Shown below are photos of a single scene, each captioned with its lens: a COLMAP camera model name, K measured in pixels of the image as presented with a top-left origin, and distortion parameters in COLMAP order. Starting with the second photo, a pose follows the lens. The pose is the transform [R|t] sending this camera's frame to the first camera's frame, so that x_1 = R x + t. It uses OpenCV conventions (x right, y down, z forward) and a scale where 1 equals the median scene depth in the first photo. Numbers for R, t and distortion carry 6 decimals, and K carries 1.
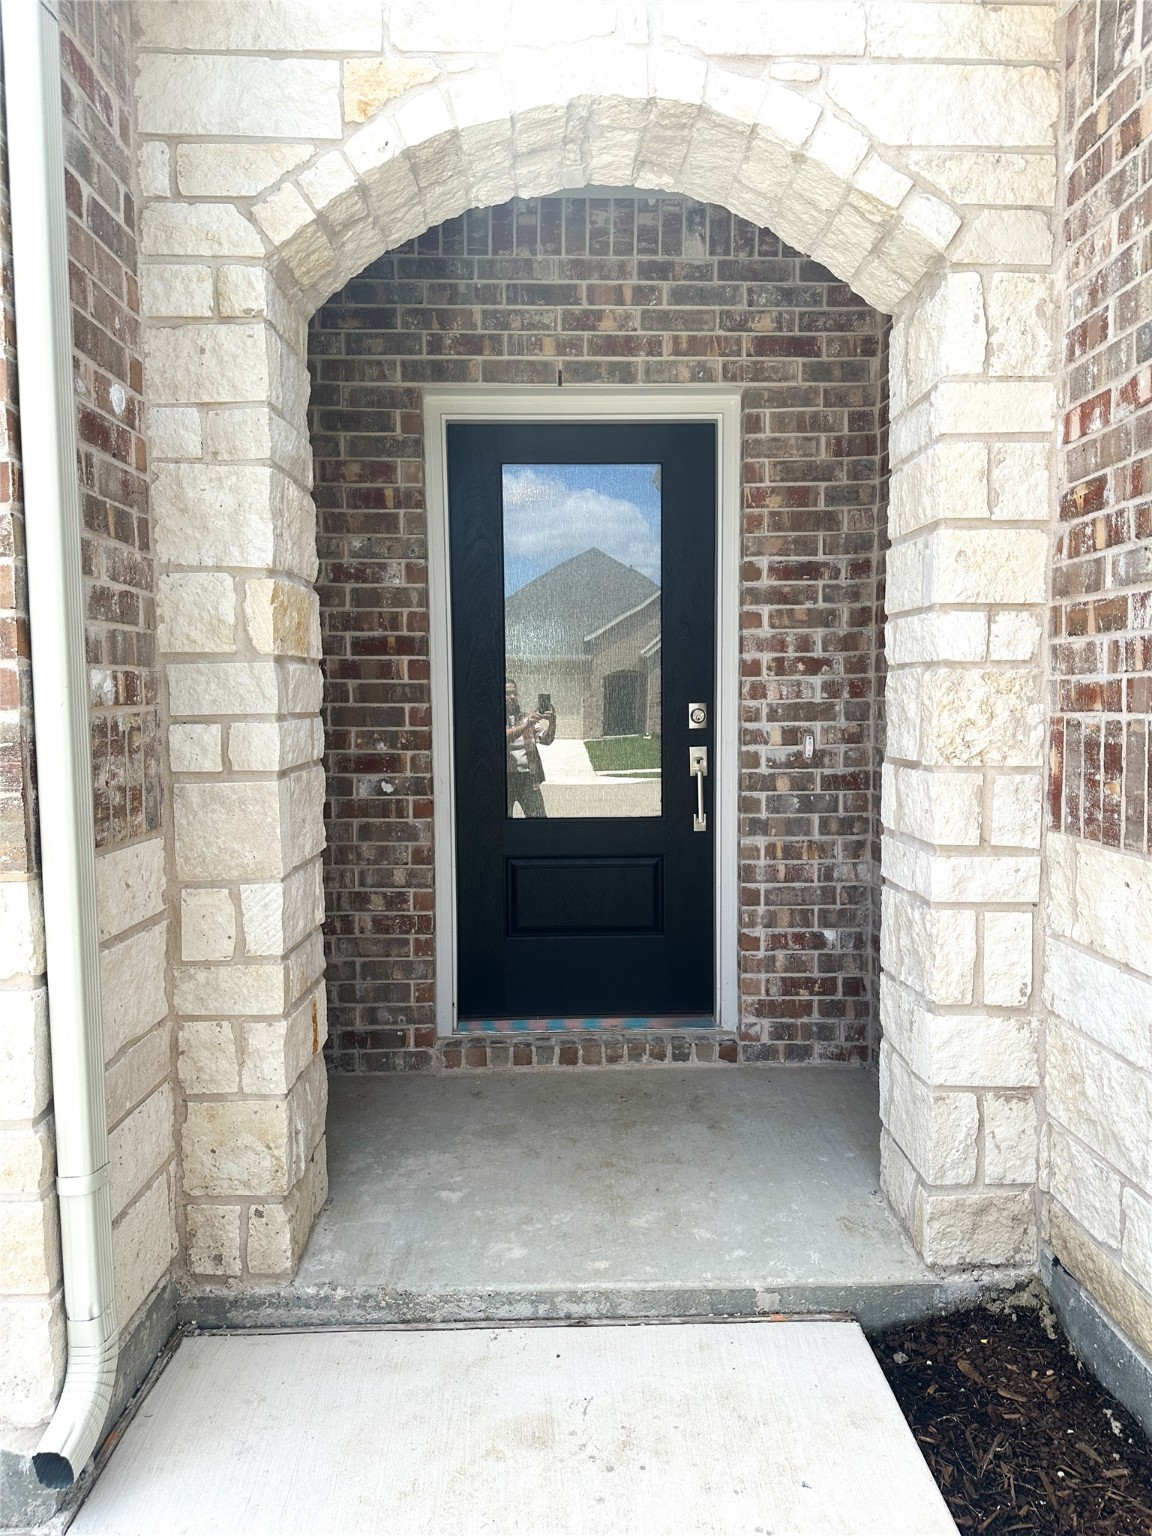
lens RADIAL K [[1068.1, 0, 576.6], [0, 1068.1, 773.7], [0, 0, 1]] dist [0.013237, -0.003424]
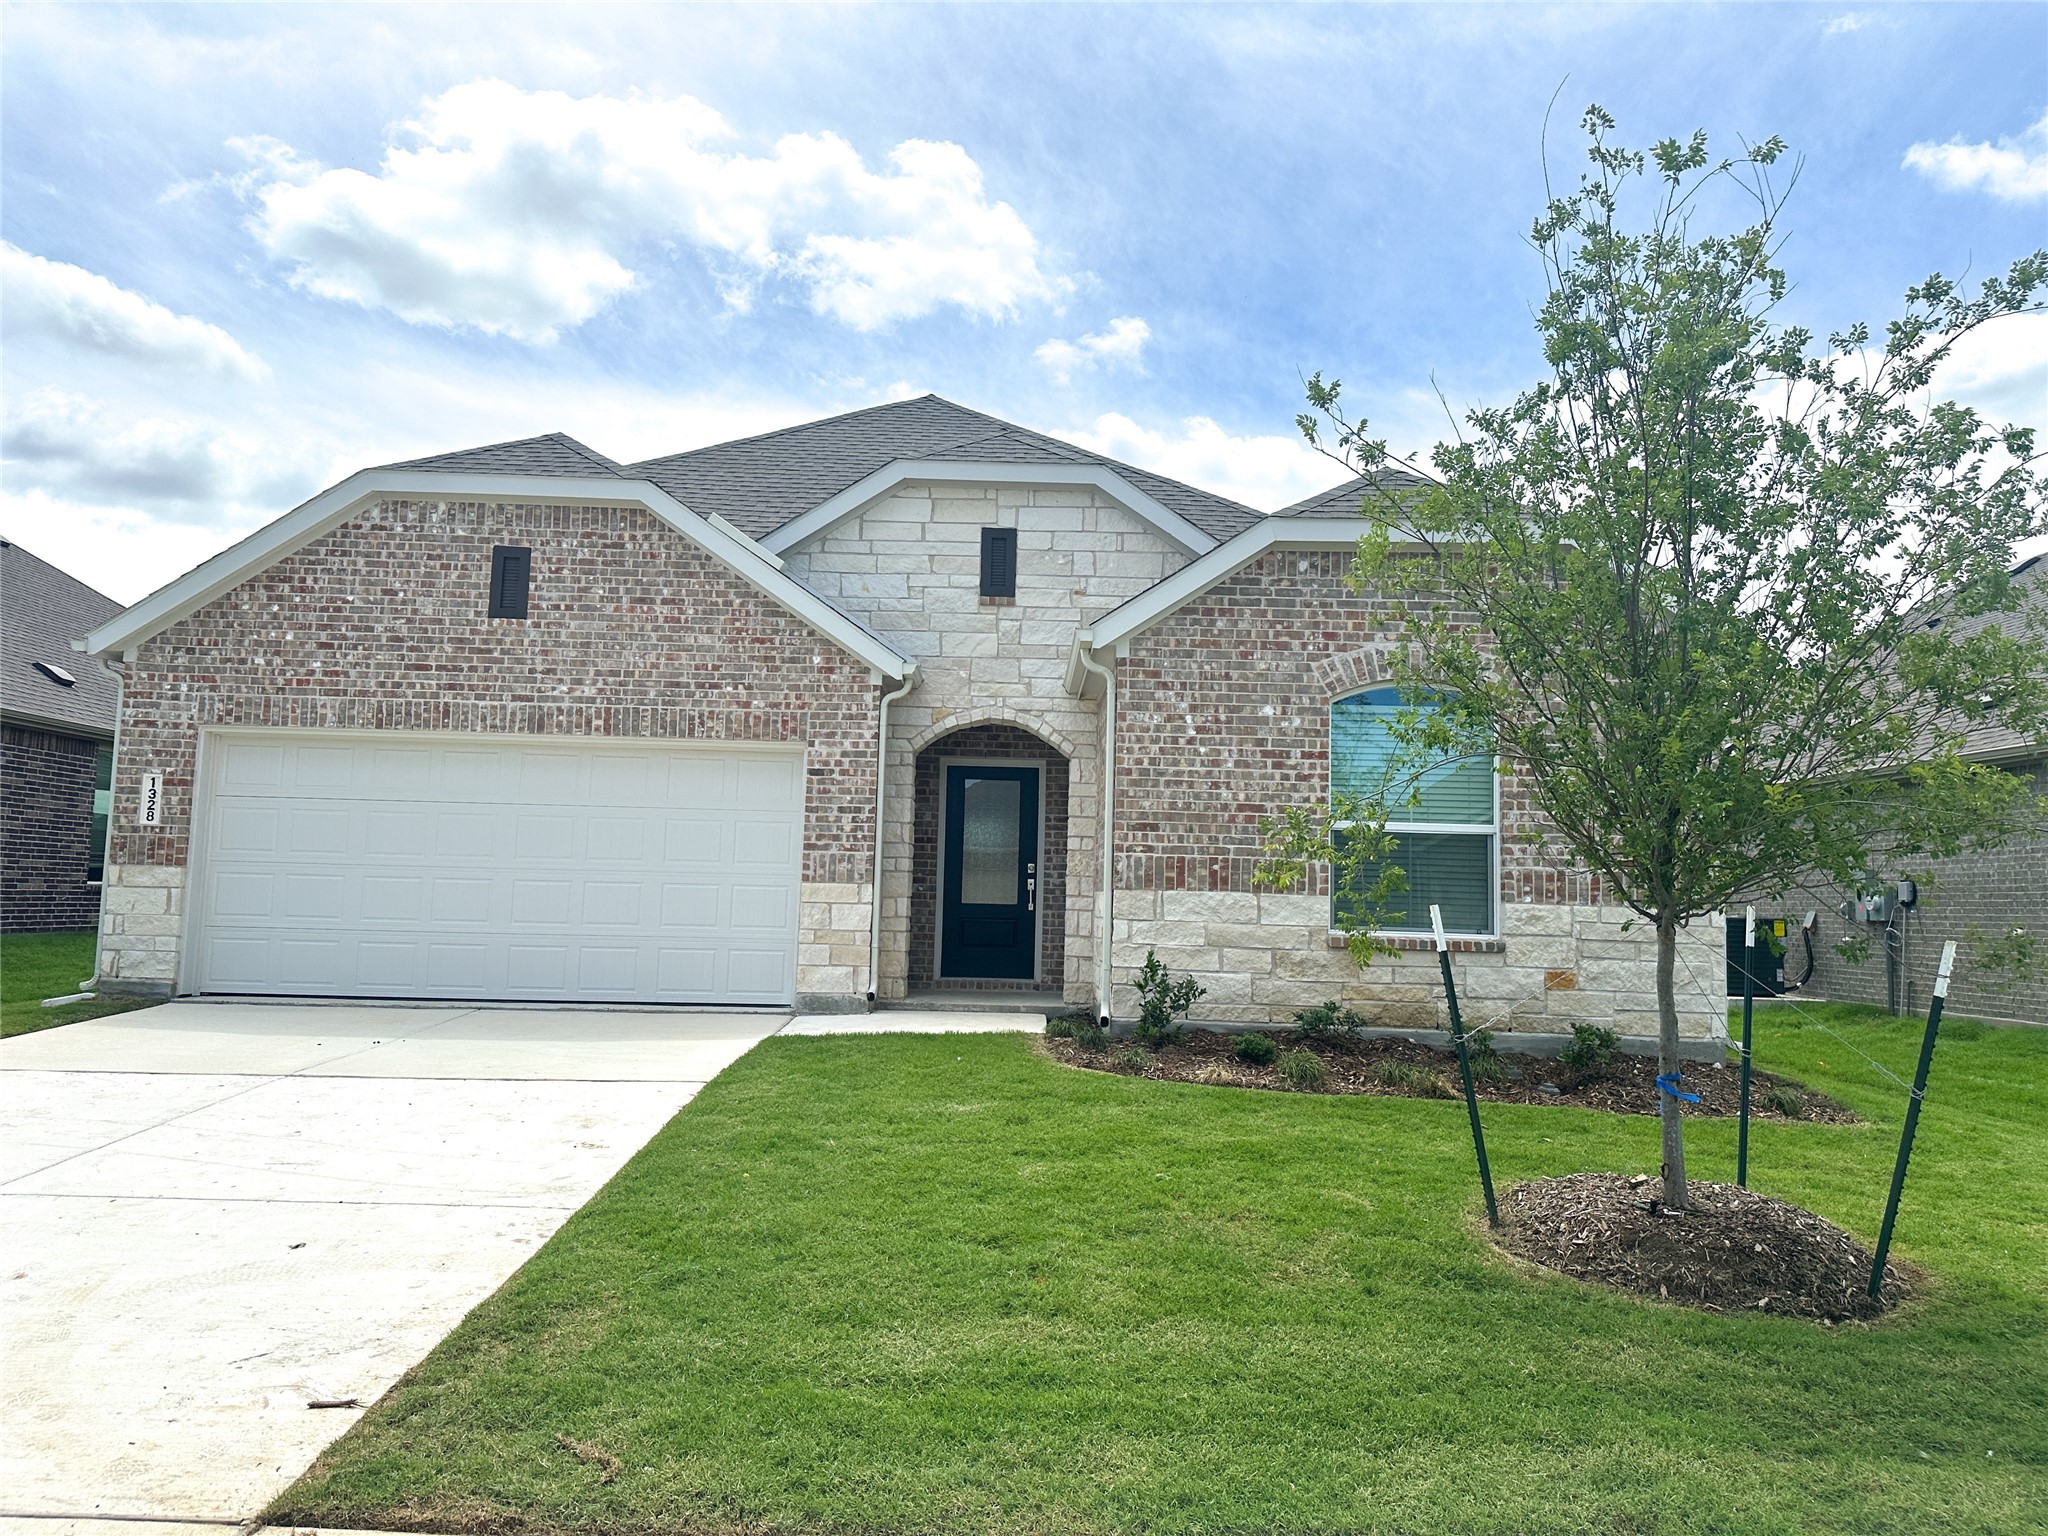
lens RADIAL K [[1424.2, 0, 1029.8], [0, 1424.2, 772.5], [0, 0, 1]] dist [0.013237, -0.003424]
pose [[0.999226, 0.032541, -0.022083, 0.194132], [-0.035728, 0.985815, -0.163989, 0.327801], [0.016433, 0.164651, 0.986215, -2.875314]]
